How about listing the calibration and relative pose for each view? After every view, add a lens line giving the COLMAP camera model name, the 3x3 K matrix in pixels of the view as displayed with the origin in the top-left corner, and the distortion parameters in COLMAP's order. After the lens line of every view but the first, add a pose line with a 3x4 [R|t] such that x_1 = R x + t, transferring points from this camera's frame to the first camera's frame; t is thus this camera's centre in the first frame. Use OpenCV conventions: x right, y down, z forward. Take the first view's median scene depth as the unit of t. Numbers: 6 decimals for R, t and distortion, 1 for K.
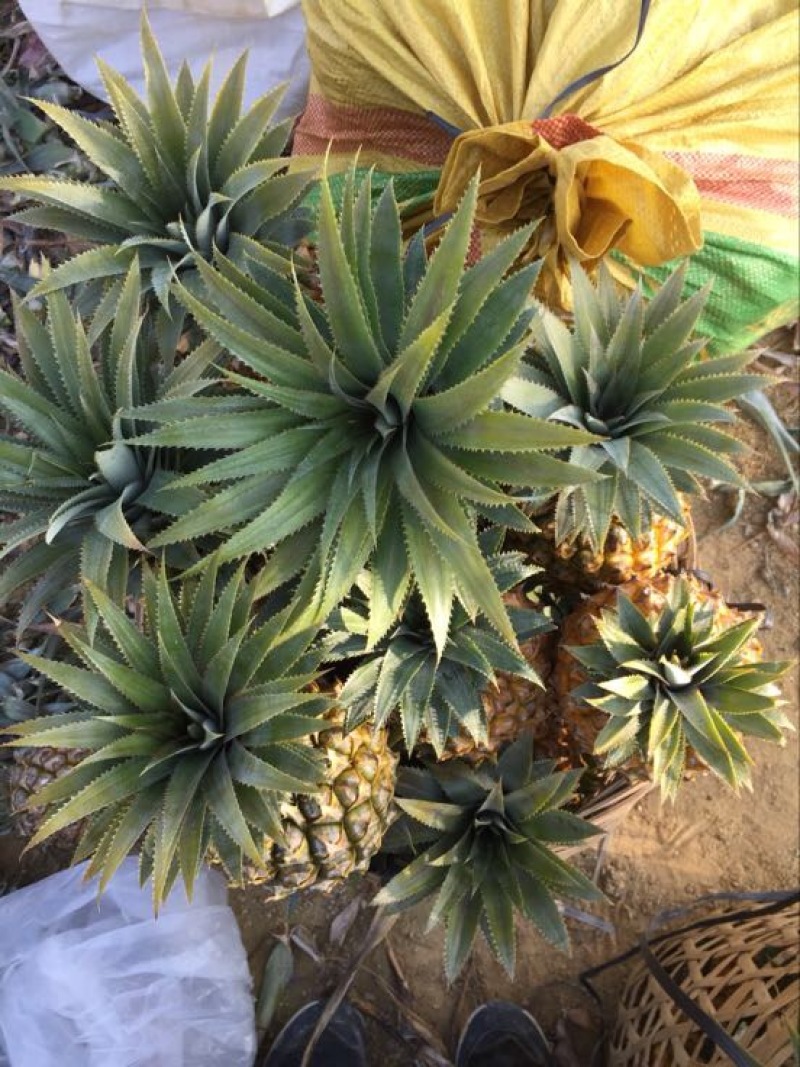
lens RADIAL K [[919.1, 0, 400.0], [0, 919.1, 533.5], [0, 0, 1]] dist [0.089339, -0.139450]
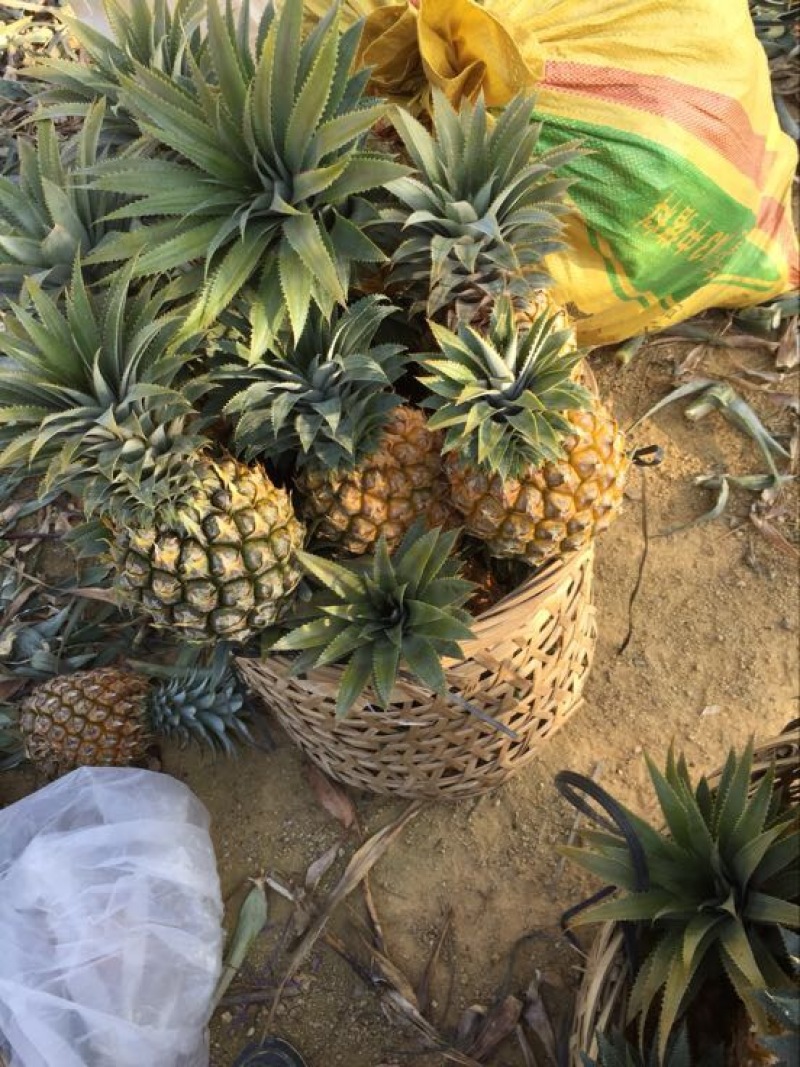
lens RADIAL K [[919.1, 0, 400.0], [0, 919.1, 533.5], [0, 0, 1]] dist [0.089339, -0.139450]
pose [[0.993352, 0.008563, -0.114796, 0.147973], [-0.033340, 0.975890, -0.215702, 0.294647], [0.110181, 0.218096, 0.969688, -0.055449]]
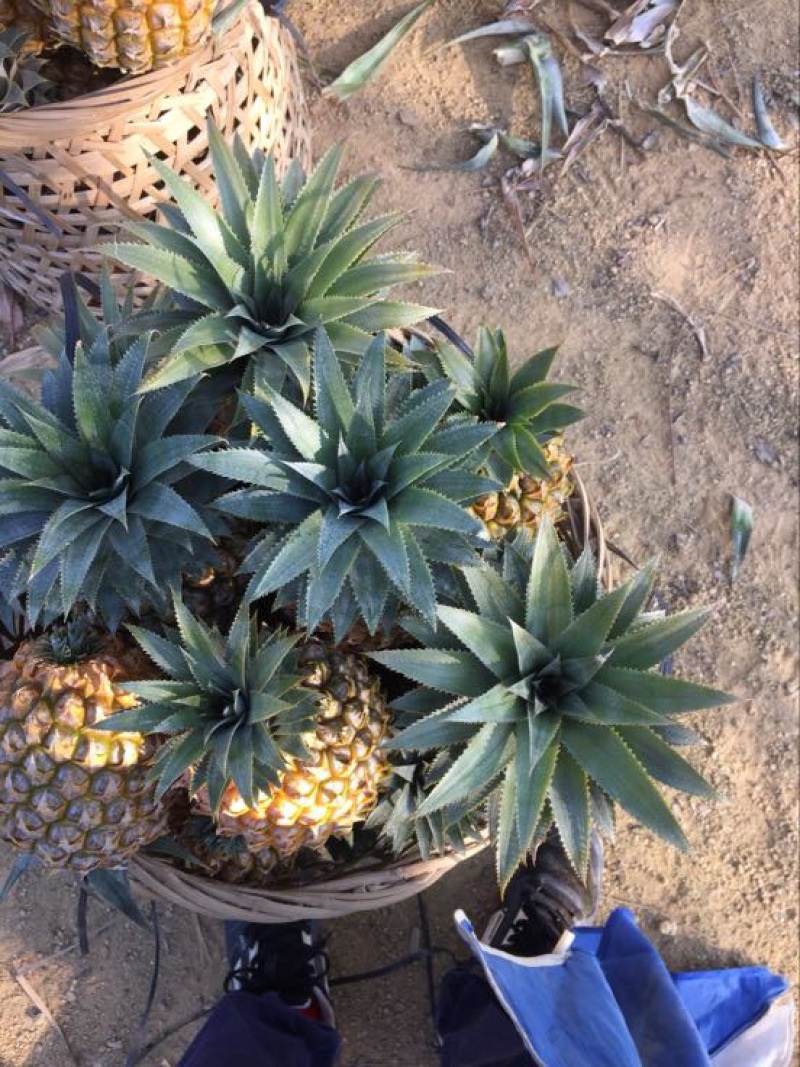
lens RADIAL K [[919.1, 0, 400.0], [0, 919.1, 533.5], [0, 0, 1]] dist [0.089339, -0.139450]
pose [[0.937880, 0.345318, 0.033723, 0.461187], [-0.346837, 0.930518, 0.117647, 0.329042], [0.009246, -0.122036, 0.992483, -0.095082]]
